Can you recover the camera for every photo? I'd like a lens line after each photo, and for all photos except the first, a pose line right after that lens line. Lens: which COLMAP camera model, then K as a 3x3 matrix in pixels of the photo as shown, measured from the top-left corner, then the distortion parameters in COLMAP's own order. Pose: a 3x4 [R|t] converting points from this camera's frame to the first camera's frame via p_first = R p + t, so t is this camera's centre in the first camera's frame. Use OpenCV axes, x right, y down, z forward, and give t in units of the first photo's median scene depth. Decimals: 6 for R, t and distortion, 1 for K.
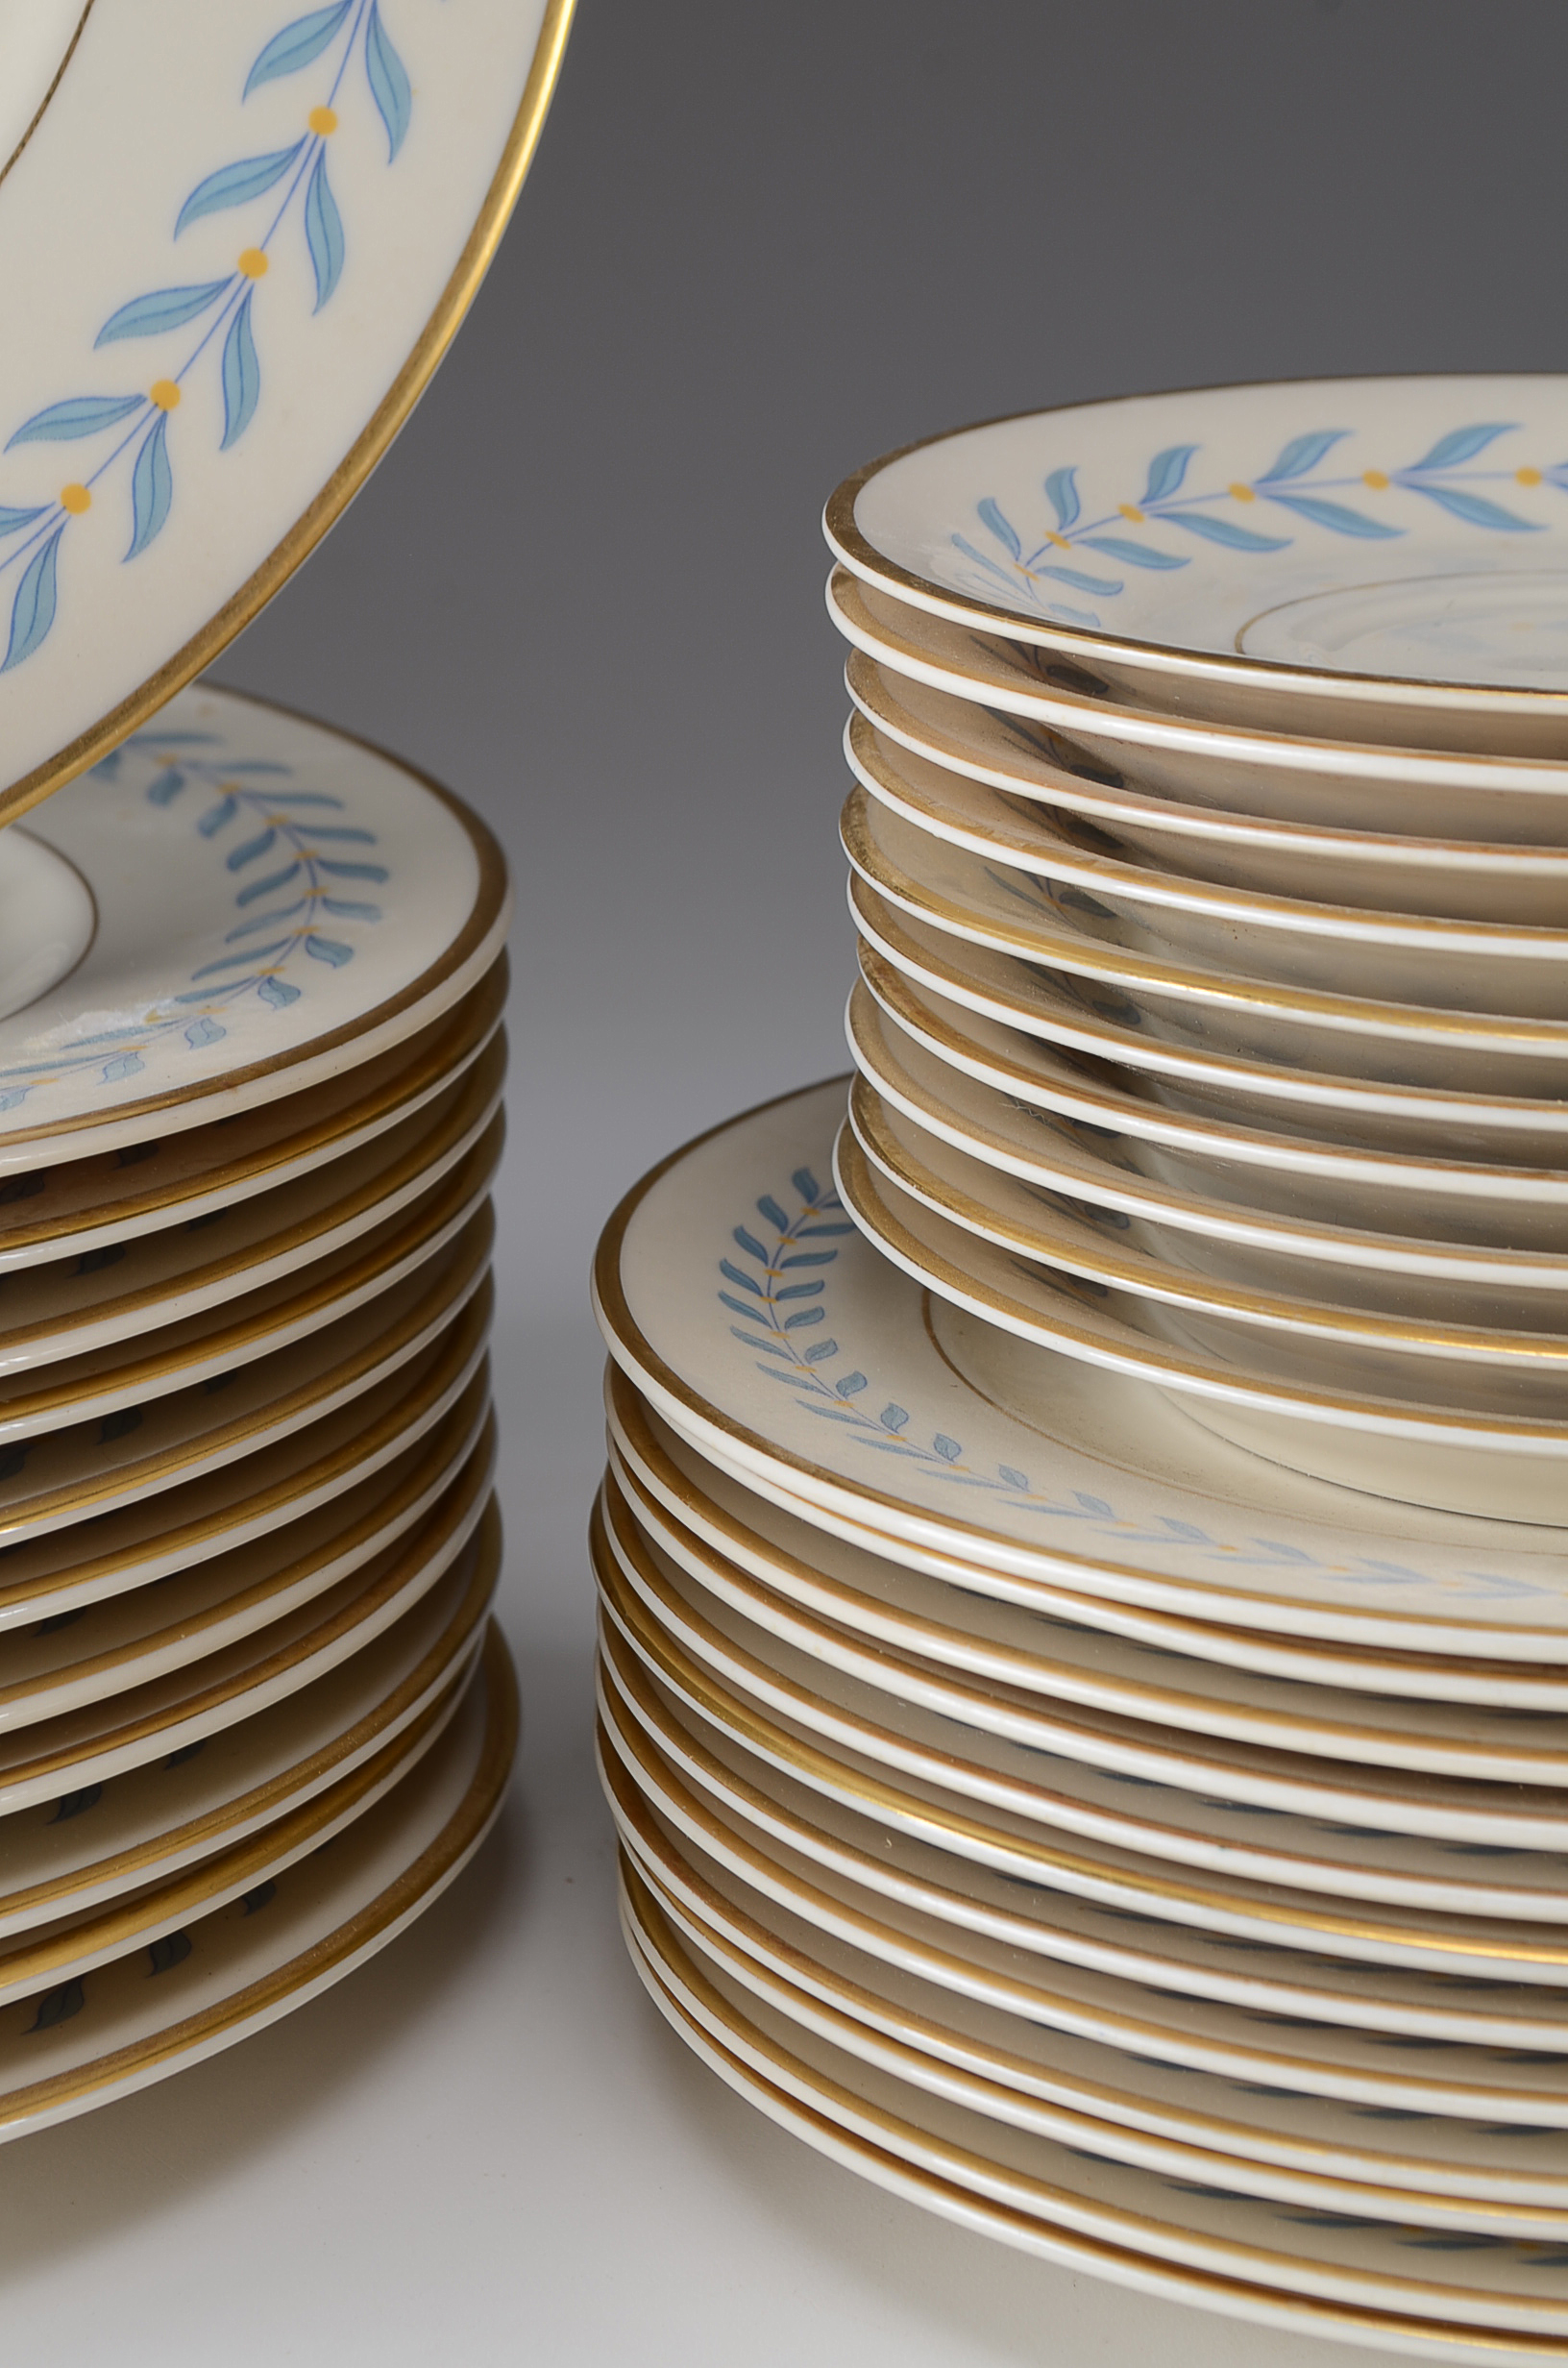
lens RADIAL K [[5243.5, 0, 784.0], [0, 5243.5, 1184.0], [0, 0, 1]] dist [0.072274, 0.217221]
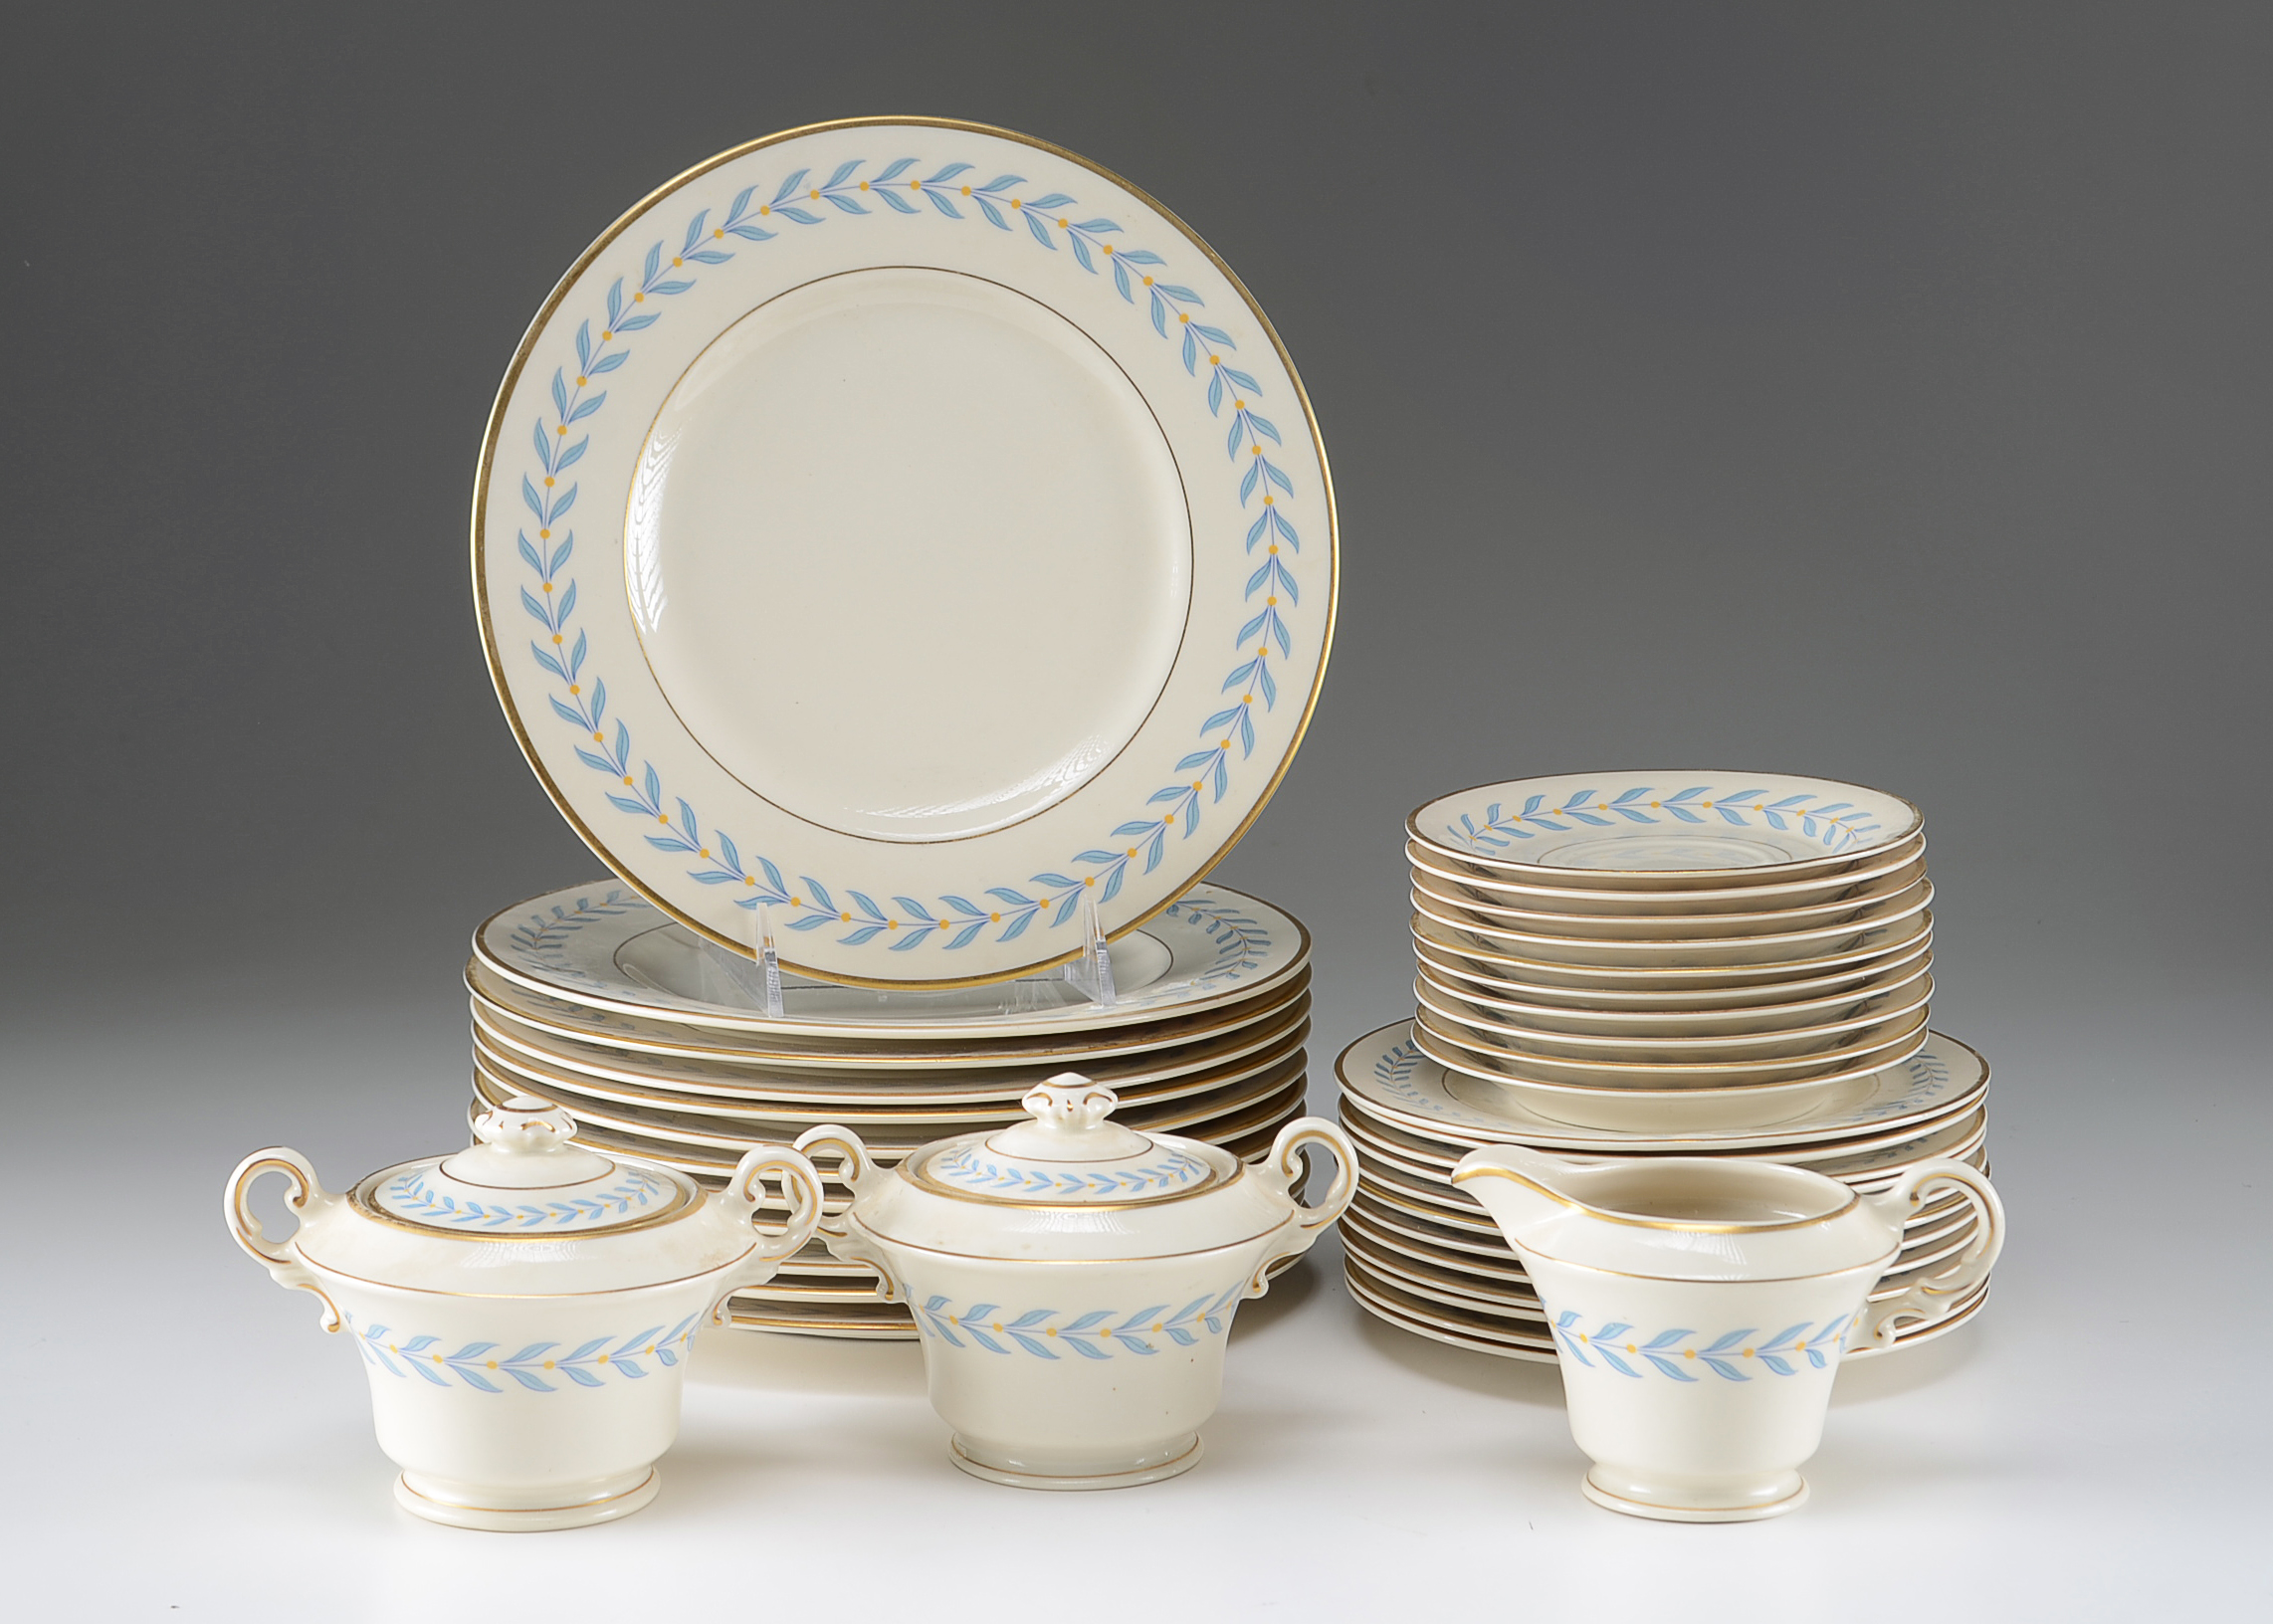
lens RADIAL K [[4544.8, 0, 1136.5], [0, 4544.8, 812.0], [0, 0, 1]] dist [0.007392, 0.000945]
pose [[0.992404, -0.012213, -0.122416, 0.178166], [-0.003008, 0.992355, -0.123383, 0.200095], [0.122987, 0.122814, 0.984780, -1.672701]]
